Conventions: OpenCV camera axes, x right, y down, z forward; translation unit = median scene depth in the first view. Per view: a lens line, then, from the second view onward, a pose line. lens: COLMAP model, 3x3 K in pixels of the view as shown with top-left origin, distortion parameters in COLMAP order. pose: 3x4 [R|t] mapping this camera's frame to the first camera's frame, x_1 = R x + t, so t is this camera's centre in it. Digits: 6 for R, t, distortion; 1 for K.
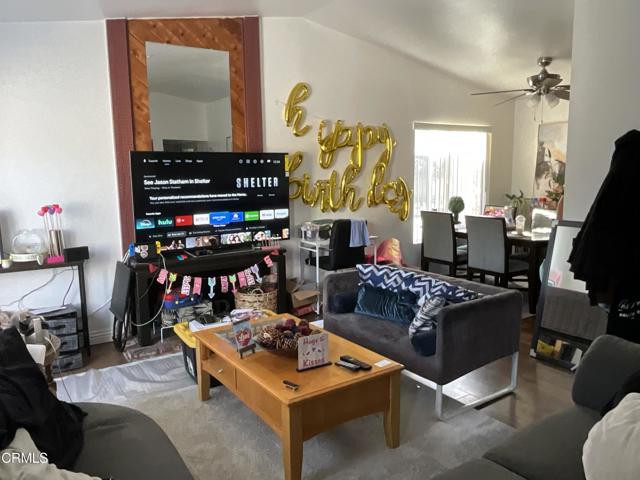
lens RADIAL K [[483.9, 0, 318.8], [0, 483.9, 239.8], [0, 0, 1]] dist [0.002242, -0.016056]
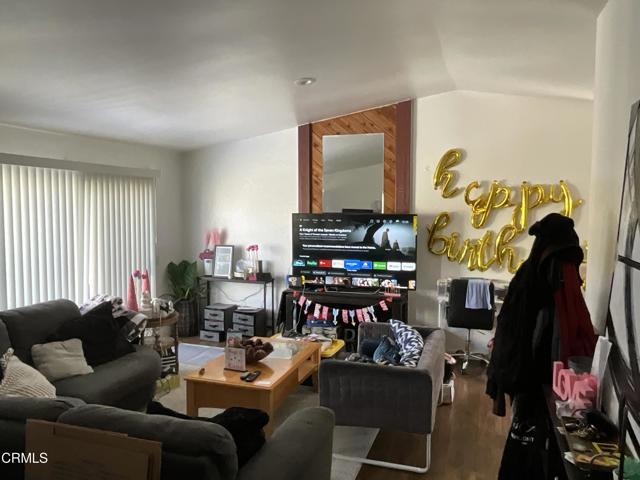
lens RADIAL K [[483.9, 0, 316.9], [0, 483.9, 239.5], [0, 0, 1]] dist [0.002242, -0.016056]
pose [[0.603140, 0.070906, -0.794478, 0.749101], [-0.123144, 0.992377, -0.004919, -0.092674], [0.788072, 0.100802, 0.607274, 0.141411]]
